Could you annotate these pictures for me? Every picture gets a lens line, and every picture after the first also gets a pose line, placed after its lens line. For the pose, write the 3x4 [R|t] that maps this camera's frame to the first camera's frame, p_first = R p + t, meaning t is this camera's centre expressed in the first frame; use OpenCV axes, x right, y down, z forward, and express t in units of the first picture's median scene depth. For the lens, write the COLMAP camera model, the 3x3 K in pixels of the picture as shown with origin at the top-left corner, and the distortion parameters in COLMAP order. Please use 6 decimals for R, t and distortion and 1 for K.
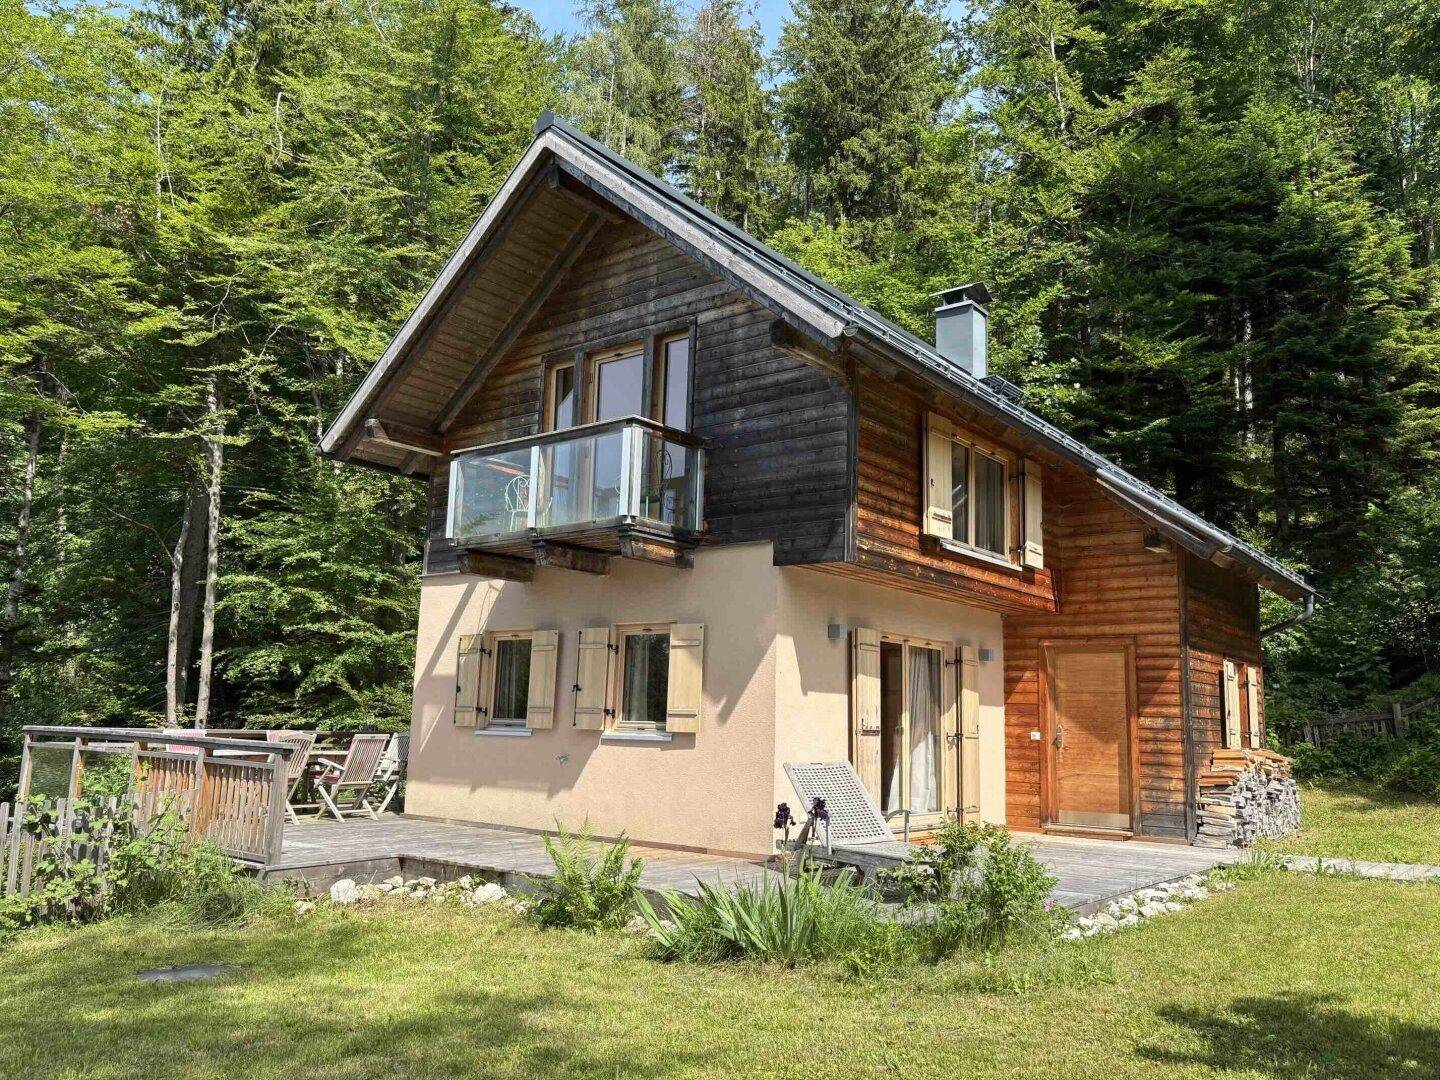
lens RADIAL K [[1086.4, 0, 720.0], [0, 1086.4, 540.0], [0, 0, 1]] dist [0.047446, -0.059029]
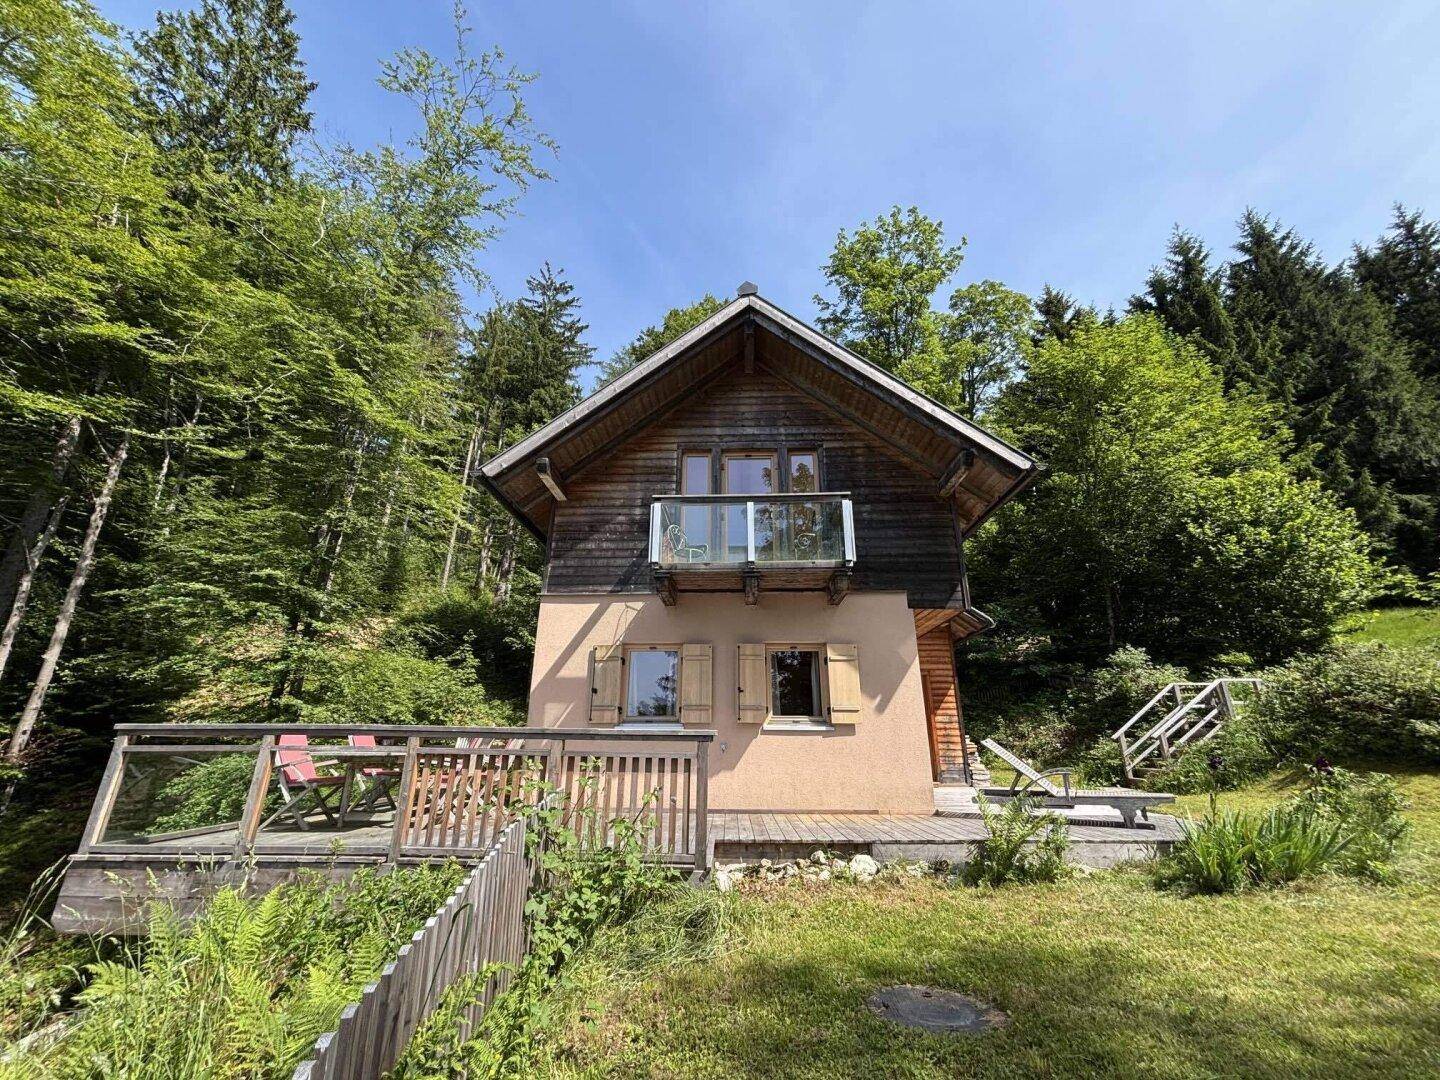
lens RADIAL K [[578.2, 0, 720.0], [0, 578.2, 540.0], [0, 0, 1]] dist [0.011039, -0.000020]
pose [[0.817487, 0.168479, 0.550754, -0.558013], [-0.081311, 0.980441, -0.179232, 0.085061], [-0.570179, 0.101737, 0.815197, 0.426639]]
